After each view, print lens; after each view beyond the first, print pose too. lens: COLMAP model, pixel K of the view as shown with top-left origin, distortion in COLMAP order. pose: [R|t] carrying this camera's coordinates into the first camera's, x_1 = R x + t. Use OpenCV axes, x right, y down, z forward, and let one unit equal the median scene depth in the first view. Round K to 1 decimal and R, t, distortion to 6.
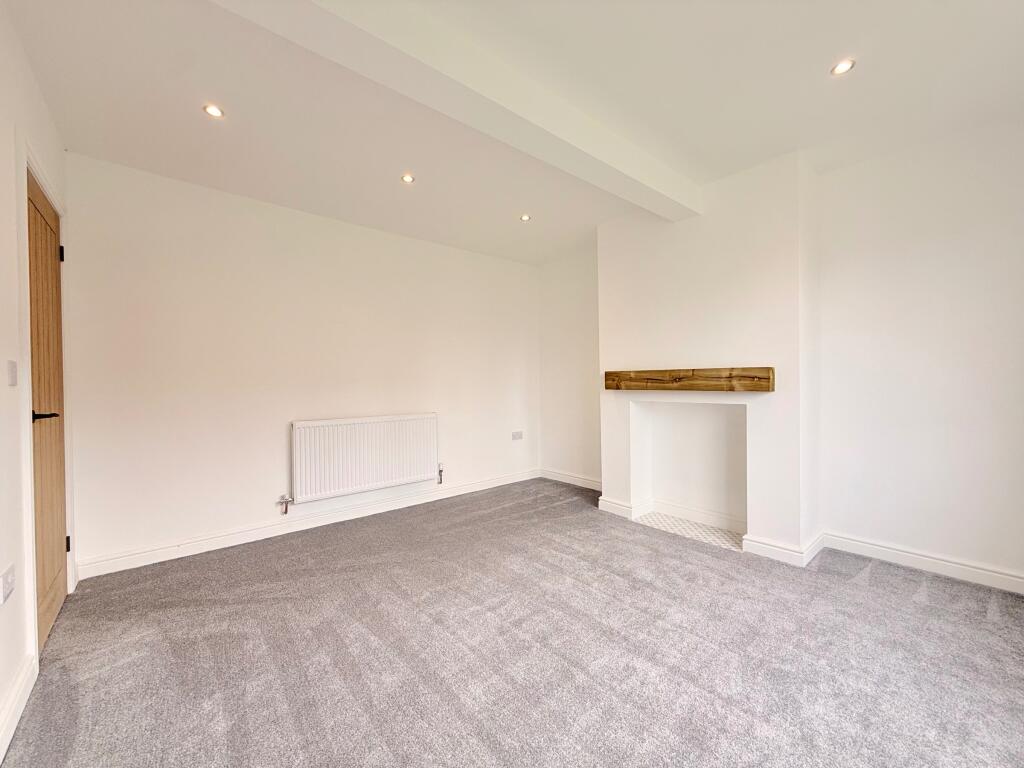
lens RADIAL K [[411.3, 0, 512.0], [0, 411.3, 384.0], [0, 0, 1]] dist [0.000289, 0.000046]
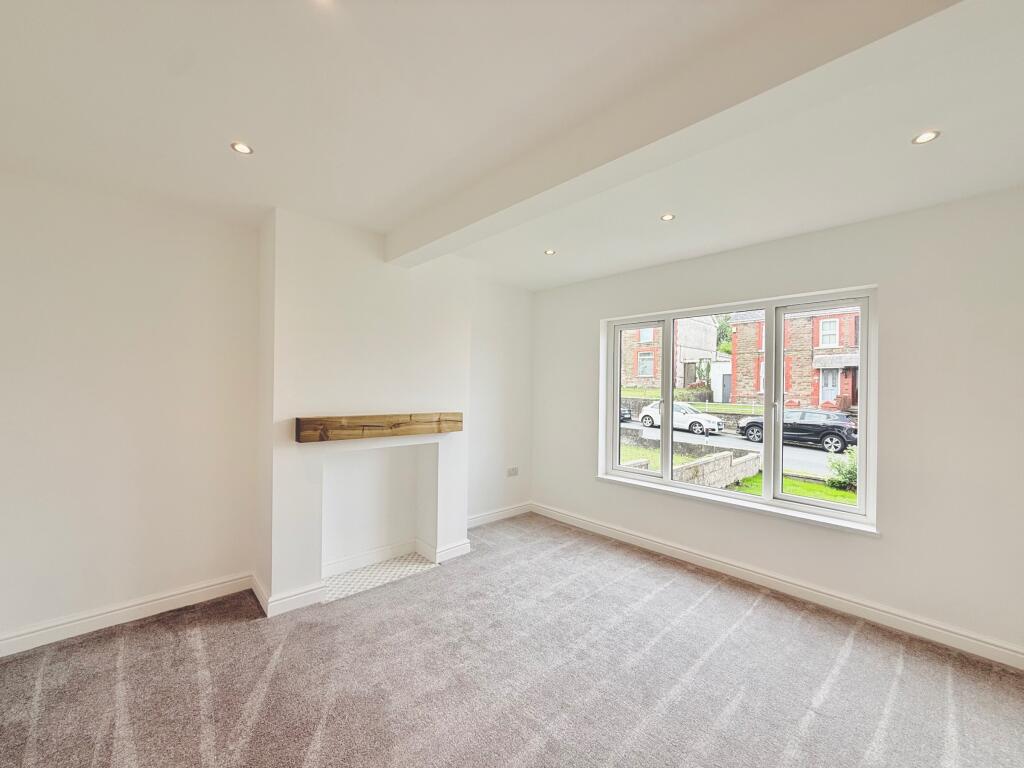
lens RADIAL K [[411.3, 0, 512.0], [0, 411.3, 384.0], [0, 0, 1]] dist [0.000289, 0.000046]
pose [[-0.046597, 0.016241, 0.998782, -0.616565], [-0.010280, 0.999807, -0.016737, -0.097609], [-0.998861, -0.011047, -0.046421, 0.775885]]
